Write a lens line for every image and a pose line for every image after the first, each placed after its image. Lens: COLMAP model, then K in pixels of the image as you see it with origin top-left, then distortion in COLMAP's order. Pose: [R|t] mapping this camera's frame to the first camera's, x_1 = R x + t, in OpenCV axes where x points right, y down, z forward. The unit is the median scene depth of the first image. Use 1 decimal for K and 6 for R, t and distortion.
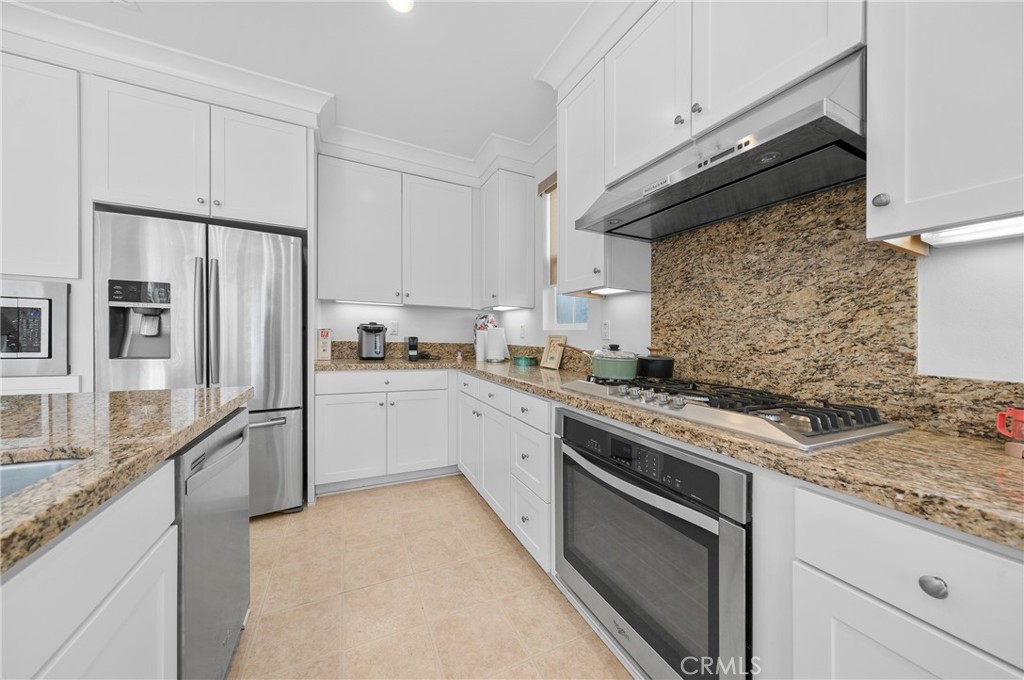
lens RADIAL K [[350.0, 0, 514.5], [0, 350.0, 338.5], [0, 0, 1]] dist [-0.000293, -0.000156]
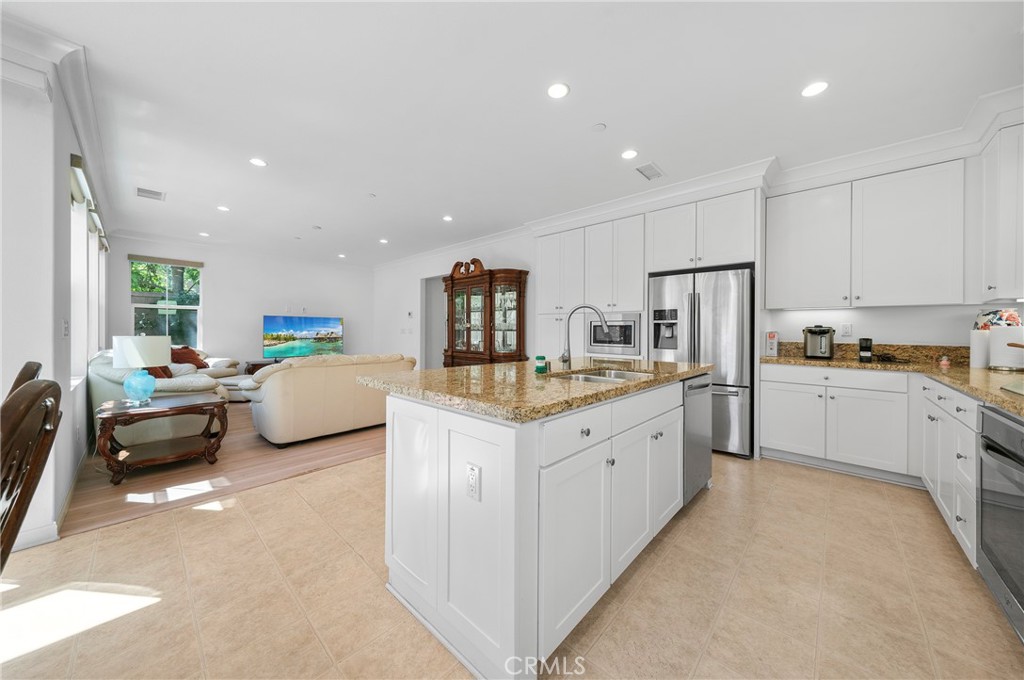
lens RADIAL K [[350.0, 0, 514.5], [0, 350.0, 338.5], [0, 0, 1]] dist [-0.000293, -0.000156]
pose [[0.365726, -0.000376, -0.930722, 0.334458], [-0.008201, 0.999960, -0.003627, 0.009773], [0.930686, 0.008959, 0.365709, -0.376006]]
